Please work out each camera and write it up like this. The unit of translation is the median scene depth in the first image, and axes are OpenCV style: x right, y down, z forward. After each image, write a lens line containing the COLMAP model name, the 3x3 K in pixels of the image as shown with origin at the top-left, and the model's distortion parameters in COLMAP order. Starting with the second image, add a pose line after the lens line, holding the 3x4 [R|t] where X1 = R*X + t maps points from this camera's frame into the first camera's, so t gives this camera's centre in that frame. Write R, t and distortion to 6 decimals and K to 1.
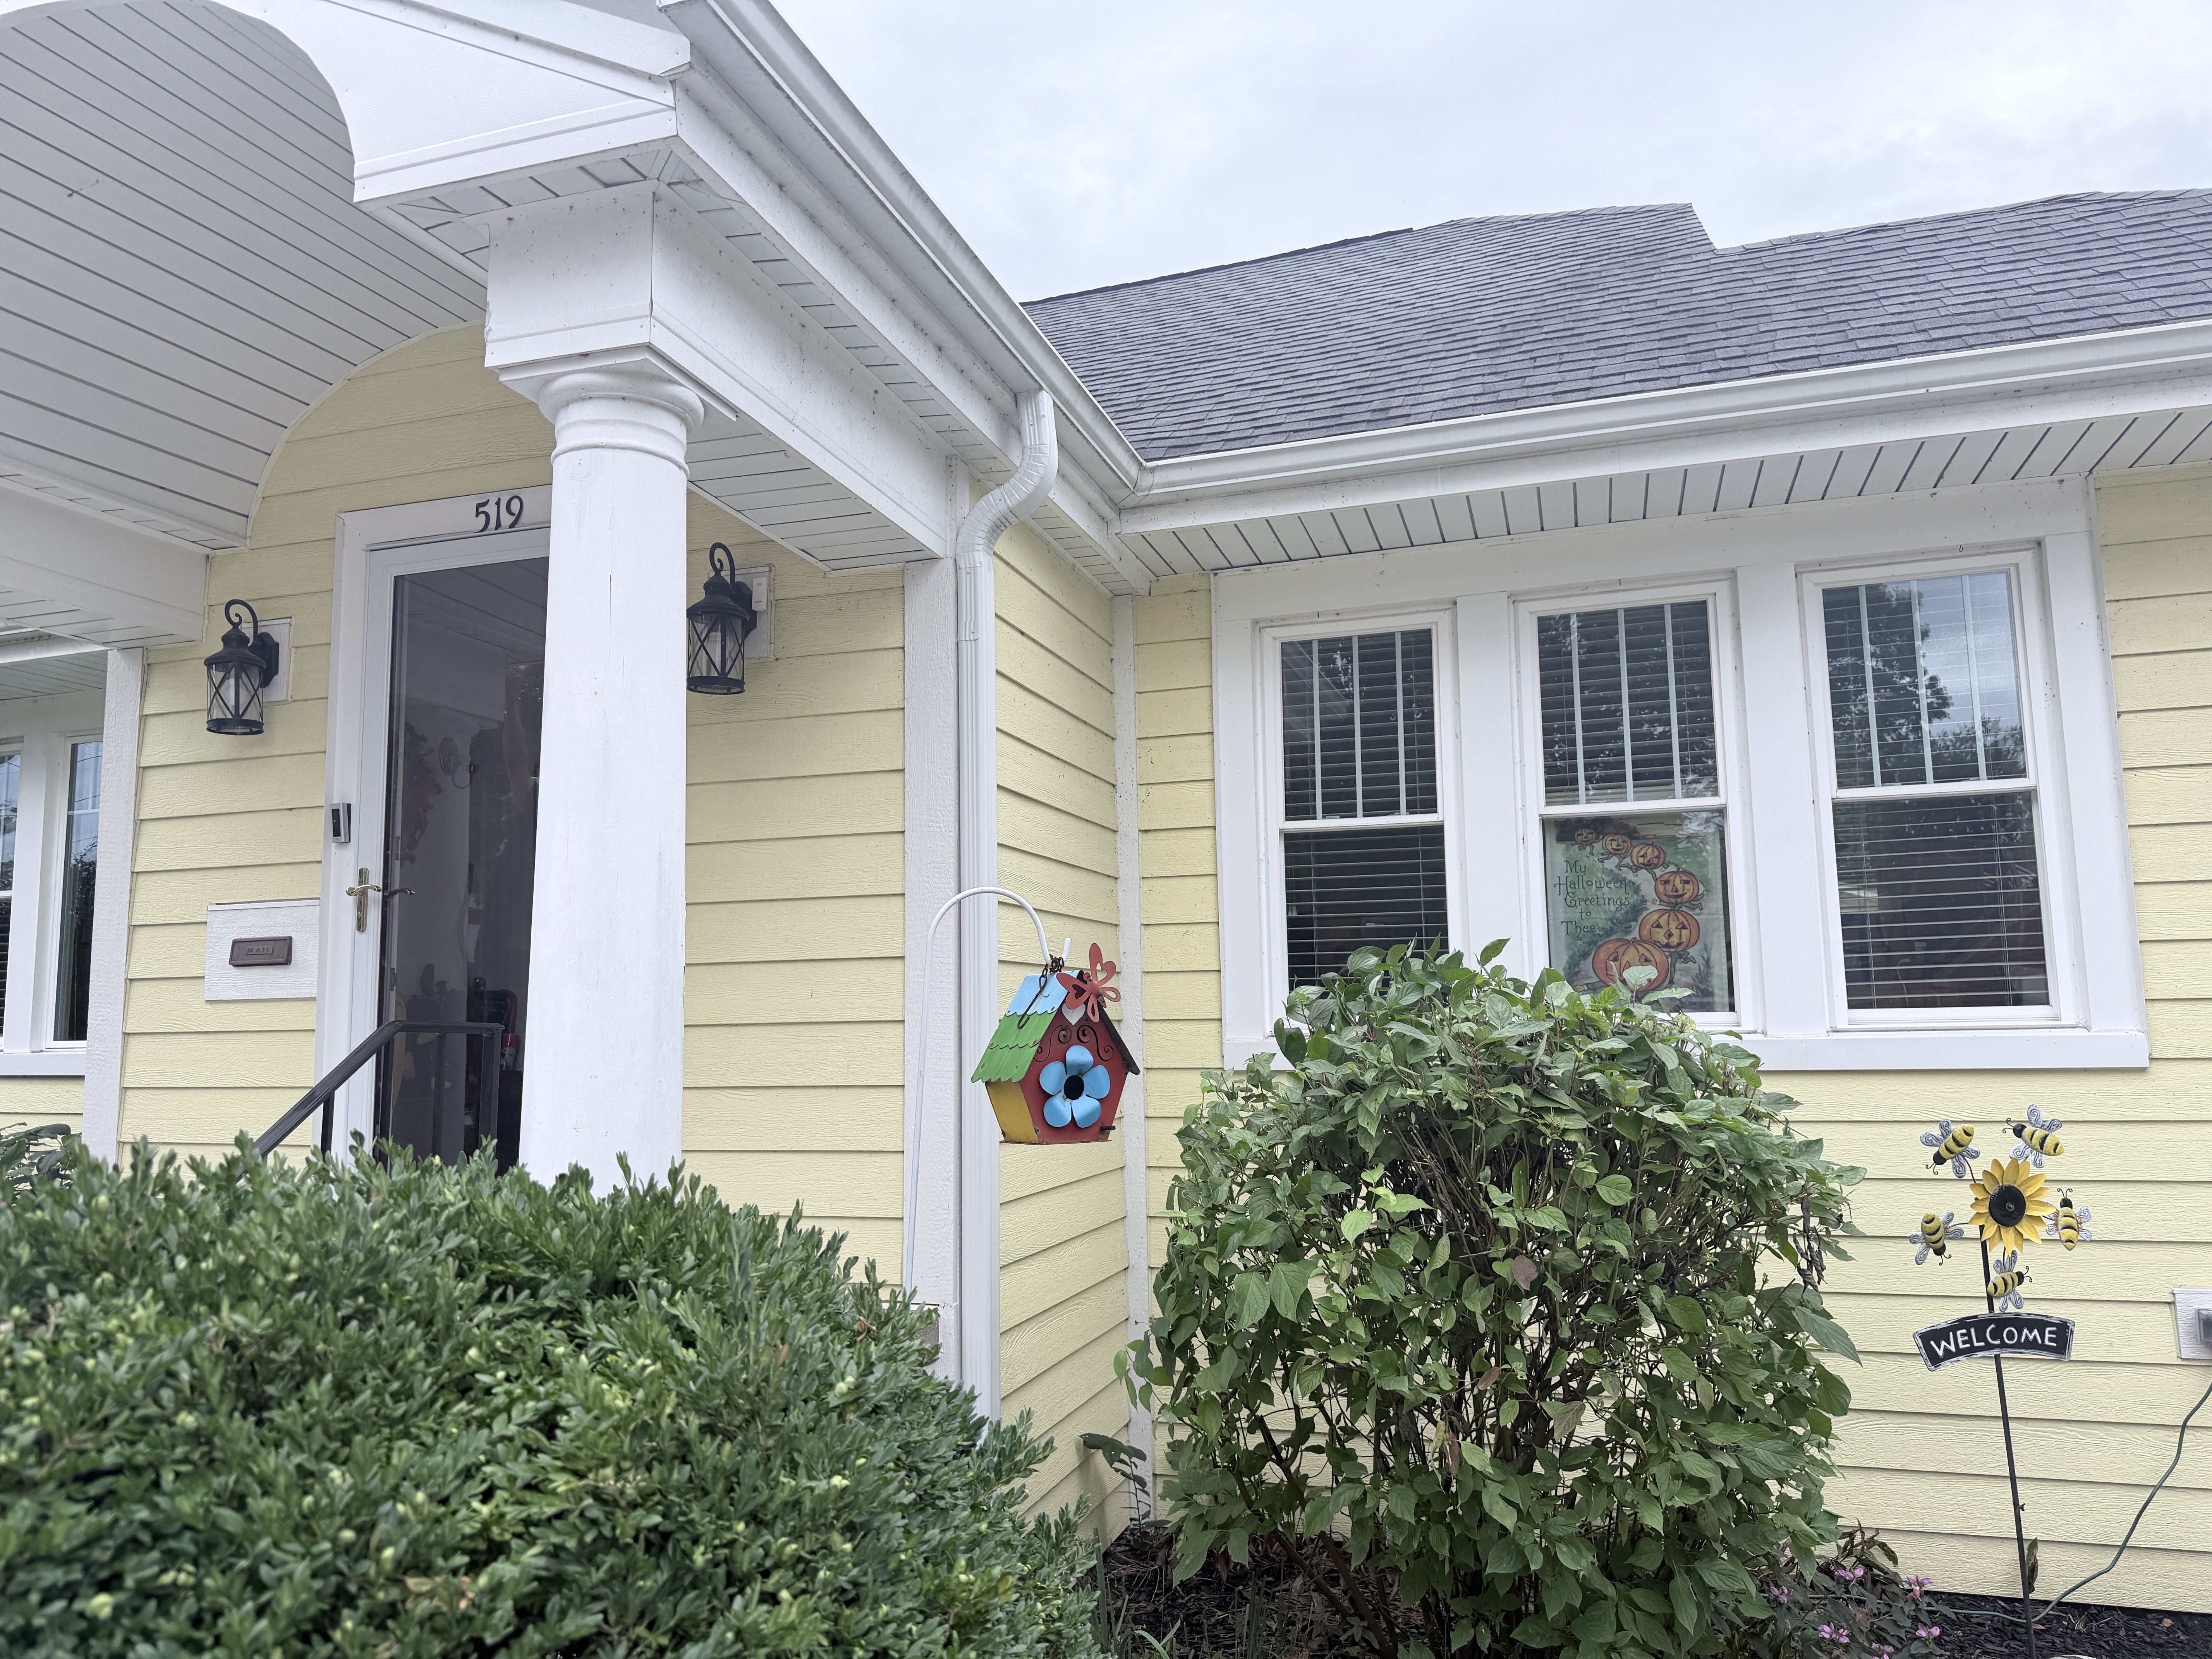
lens RADIAL K [[1547.3, 0, 1099.3], [0, 1547.3, 833.3], [0, 0, 1]] dist [0.008568, -0.003800]
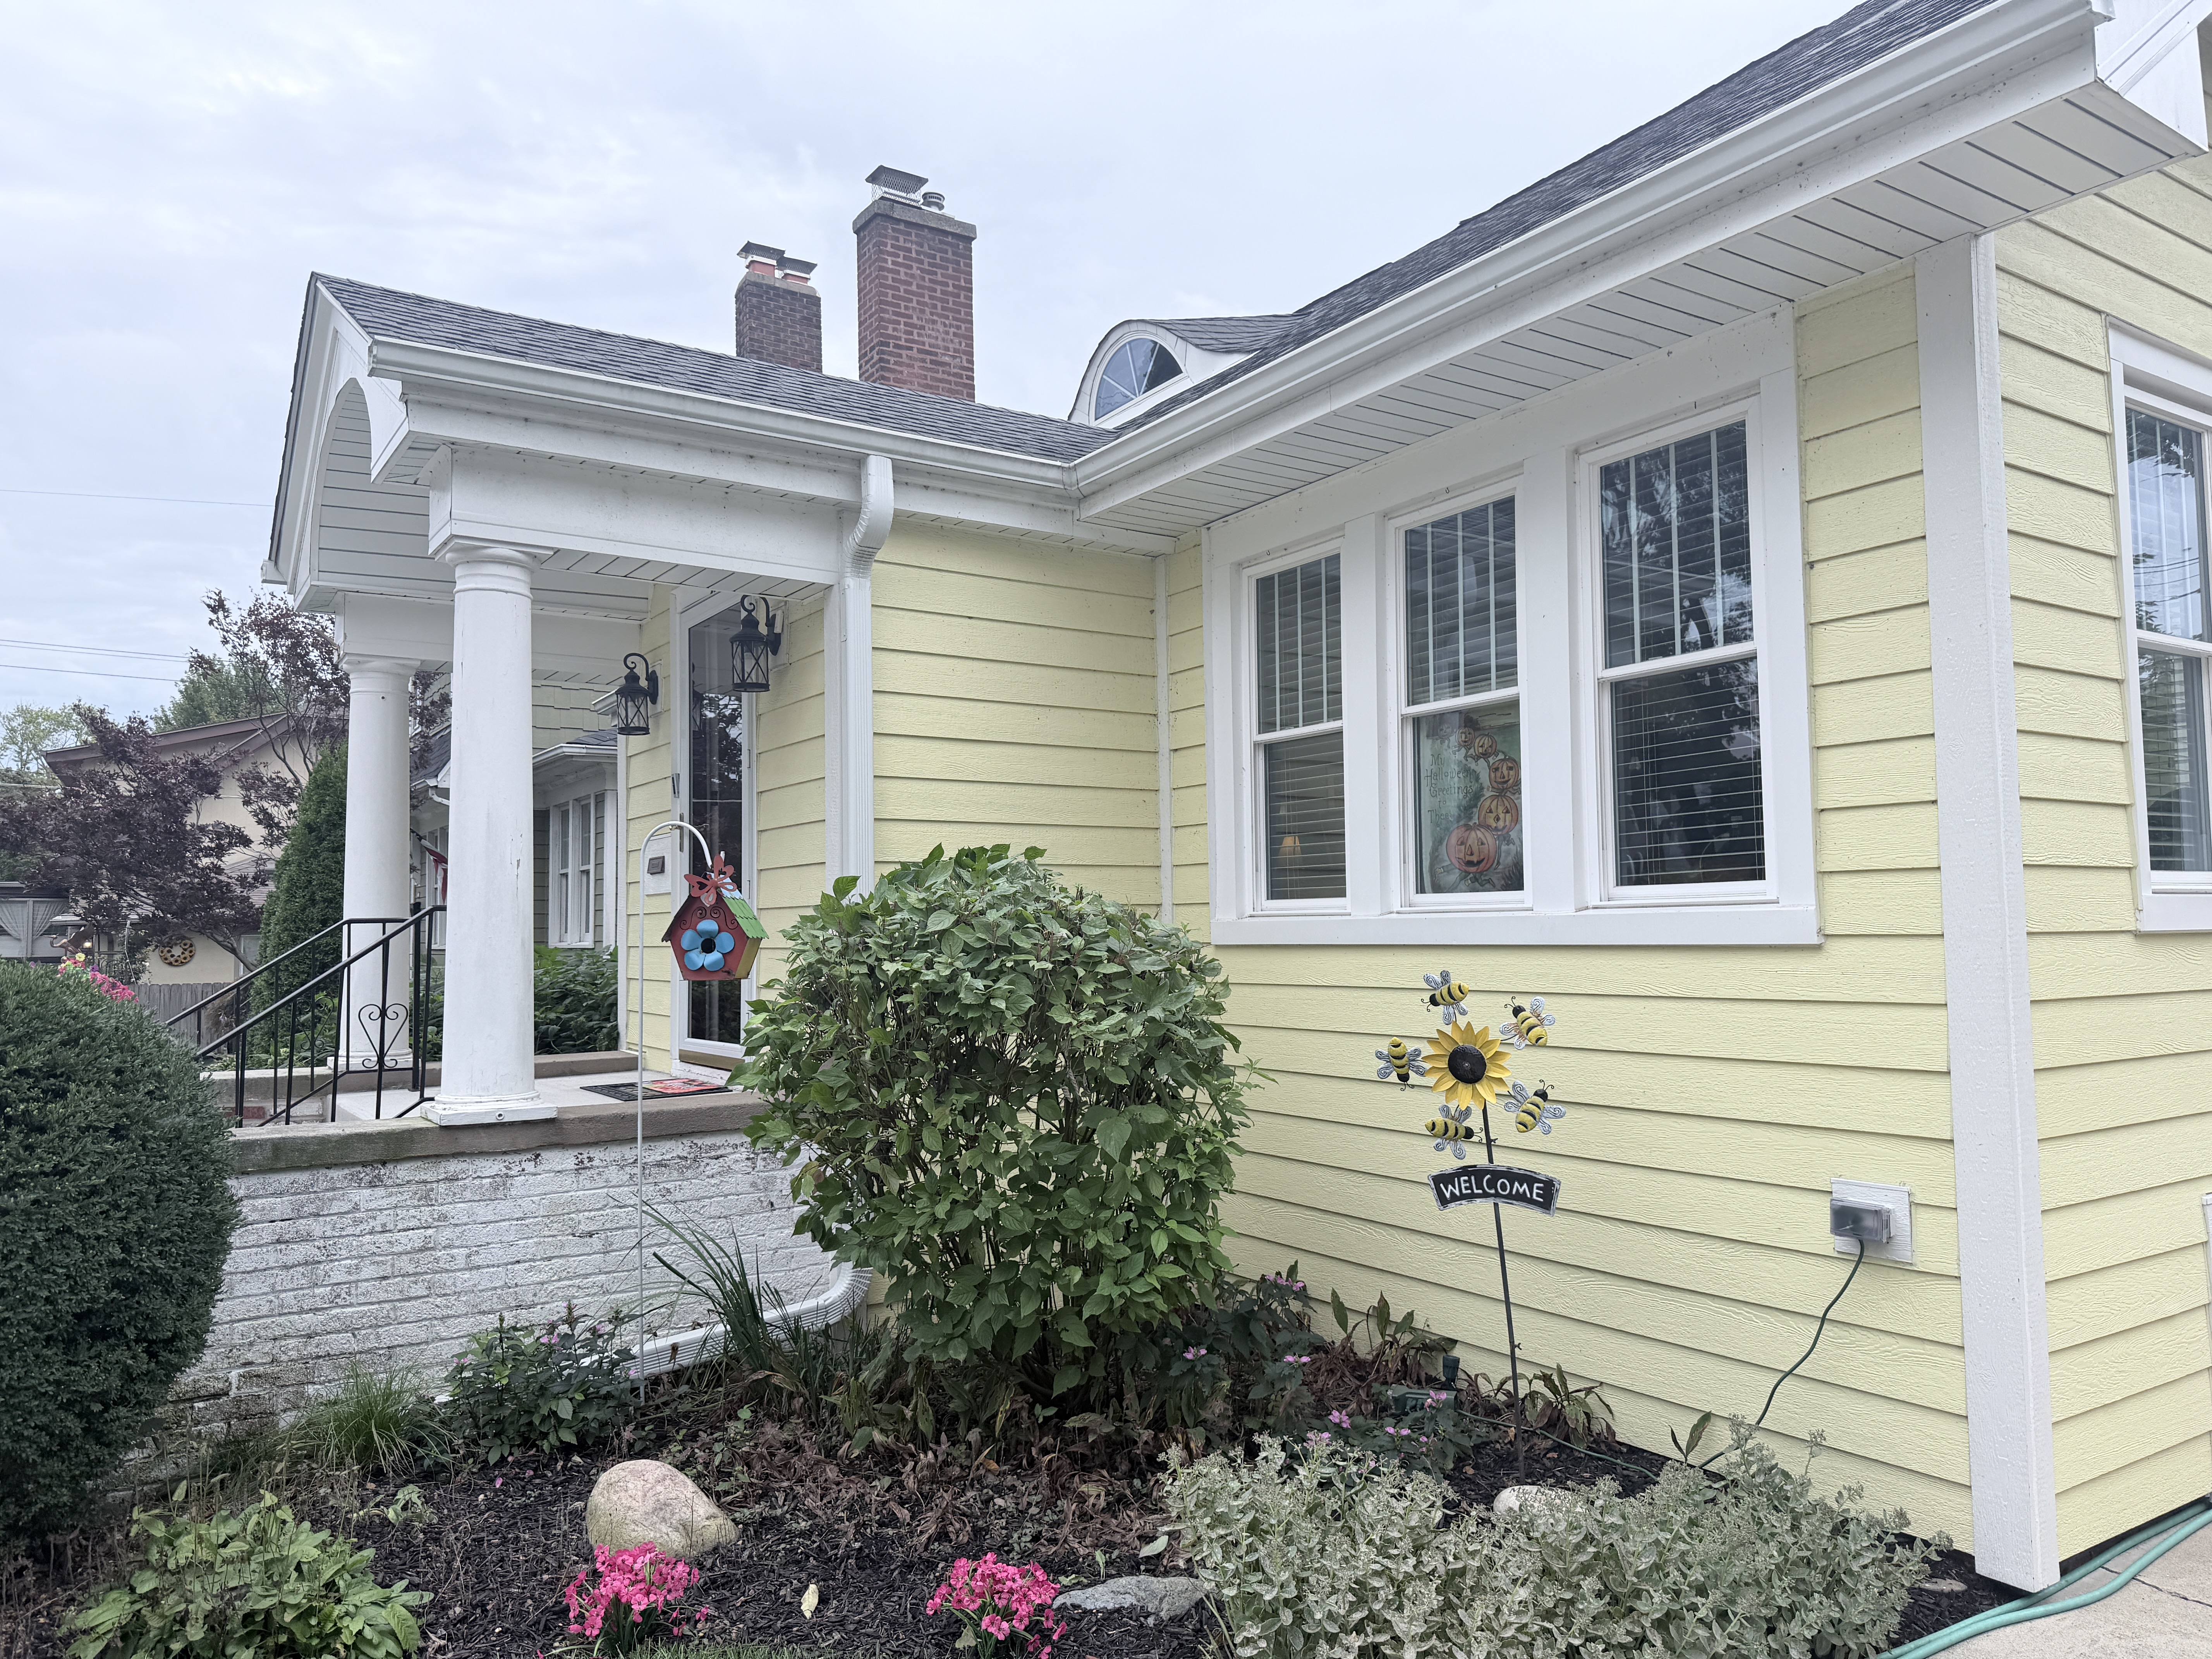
lens RADIAL K [[1547.3, 0, 1097.0], [0, 1547.3, 834.9], [0, 0, 1]] dist [0.008568, -0.003800]
pose [[0.777117, -0.033961, -0.628439, 0.870836], [0.079254, 0.995875, 0.044188, 0.008269], [0.624346, -0.084145, 0.776602, 0.006126]]
